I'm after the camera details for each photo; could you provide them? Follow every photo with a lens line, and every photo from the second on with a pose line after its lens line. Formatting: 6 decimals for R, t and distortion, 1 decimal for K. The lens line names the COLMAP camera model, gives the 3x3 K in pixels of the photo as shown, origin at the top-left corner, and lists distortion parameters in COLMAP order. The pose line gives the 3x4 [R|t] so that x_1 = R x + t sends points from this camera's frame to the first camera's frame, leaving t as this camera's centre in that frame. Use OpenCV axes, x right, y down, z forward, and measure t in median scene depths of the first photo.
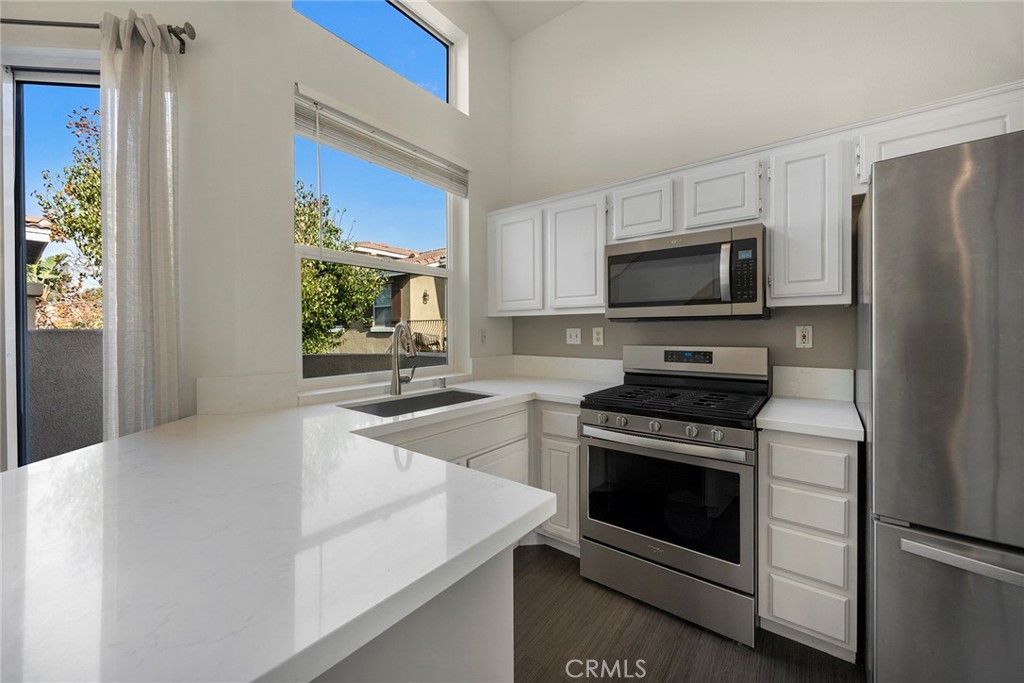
lens RADIAL K [[386.2, 0, 513.8], [0, 386.2, 335.8], [0, 0, 1]] dist [-0.001413, -0.000117]
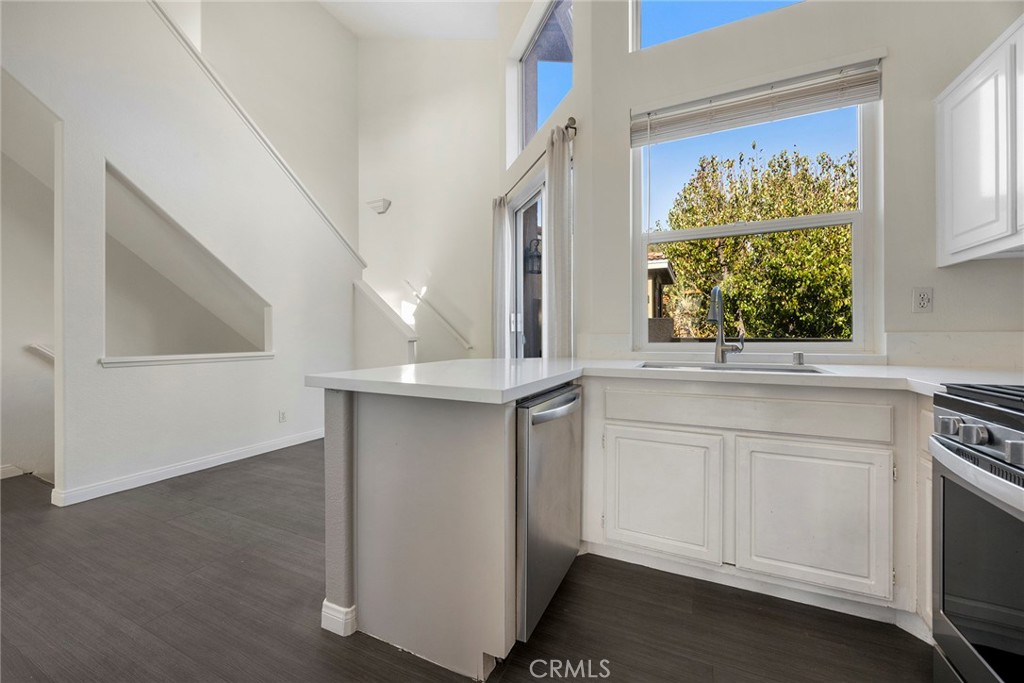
lens RADIAL K [[397.7, 0, 512.3], [0, 397.7, 336.7], [0, 0, 1]] dist [-0.004008, 0.000039]
pose [[0.221446, 0.008014, -0.975140, 0.562066], [-0.005077, 0.999962, 0.007065, 0.083675], [0.975159, 0.003386, 0.221478, 0.281165]]
